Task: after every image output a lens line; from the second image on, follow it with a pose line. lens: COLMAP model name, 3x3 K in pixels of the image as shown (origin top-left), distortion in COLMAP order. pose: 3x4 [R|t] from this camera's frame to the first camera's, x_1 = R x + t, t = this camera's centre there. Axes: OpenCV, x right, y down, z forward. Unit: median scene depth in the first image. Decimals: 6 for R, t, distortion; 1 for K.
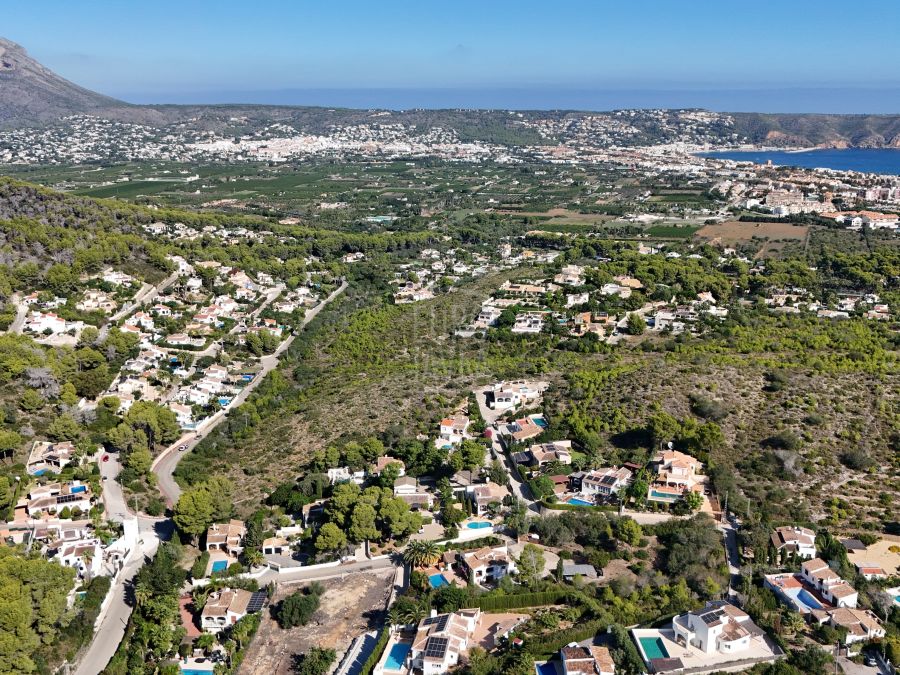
lens RADIAL K [[857.8, 0, 453.1], [0, 857.8, 332.3], [0, 0, 1]] dist [0.030279, 0.000000]
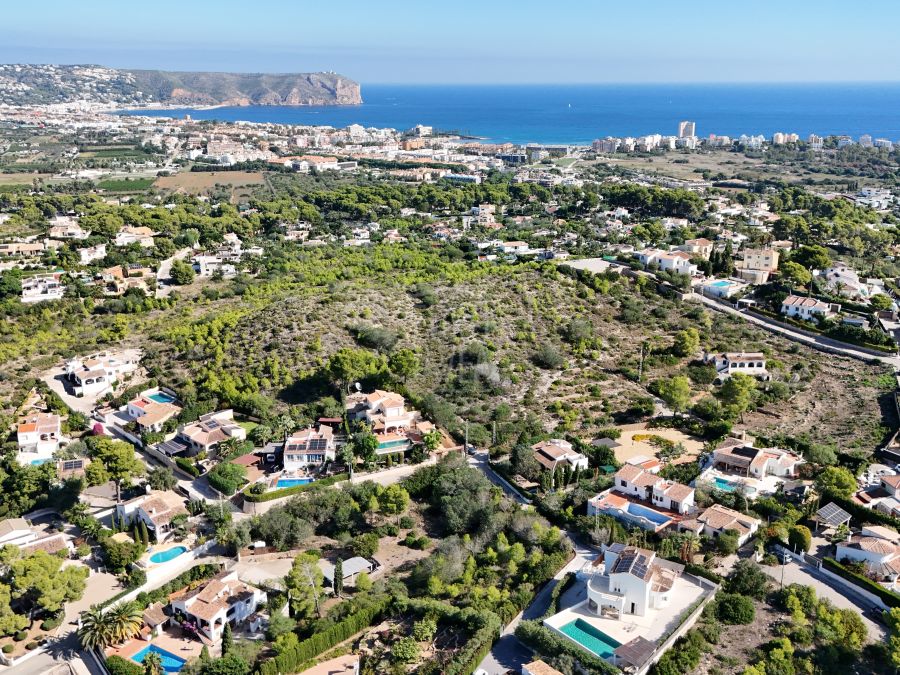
lens RADIAL K [[857.8, 0, 449.5], [0, 857.8, 342.5], [0, 0, 1]] dist [0.030279, 0.000000]
pose [[0.798925, -0.172957, 0.576025, -0.067668], [0.141195, 0.984928, 0.099902, 0.009901], [-0.584622, 0.001517, 0.811305, 0.137860]]
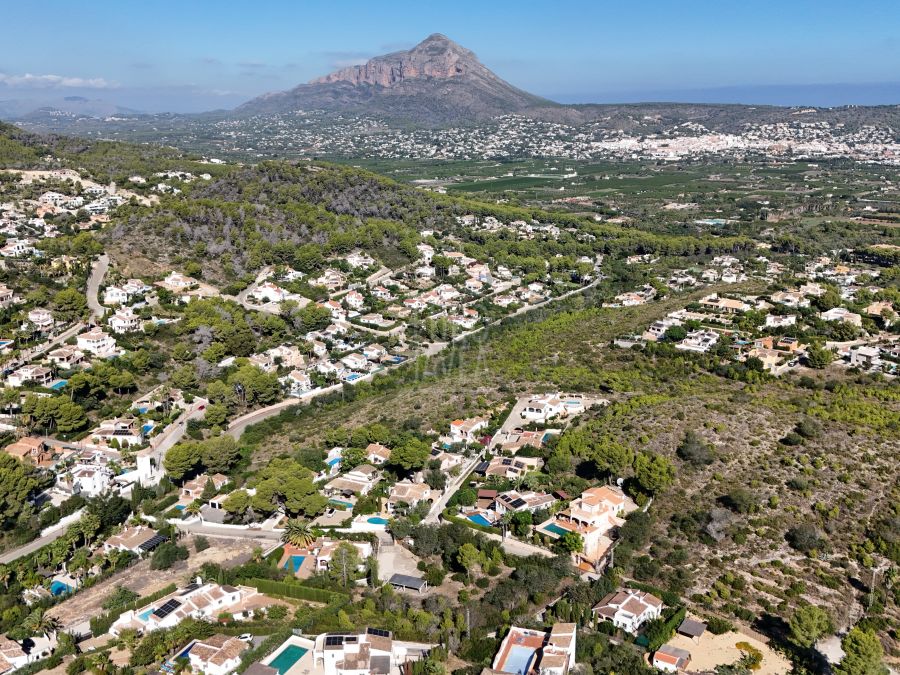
lens RADIAL K [[857.8, 0, 450.7], [0, 857.8, 340.8], [0, 0, 1]] dist [0.030279, 0.000000]
pose [[0.892138, 0.114450, -0.437025, 0.225959], [-0.109692, 0.993306, 0.036206, -0.013335], [0.438243, 0.015637, 0.898721, 0.055118]]
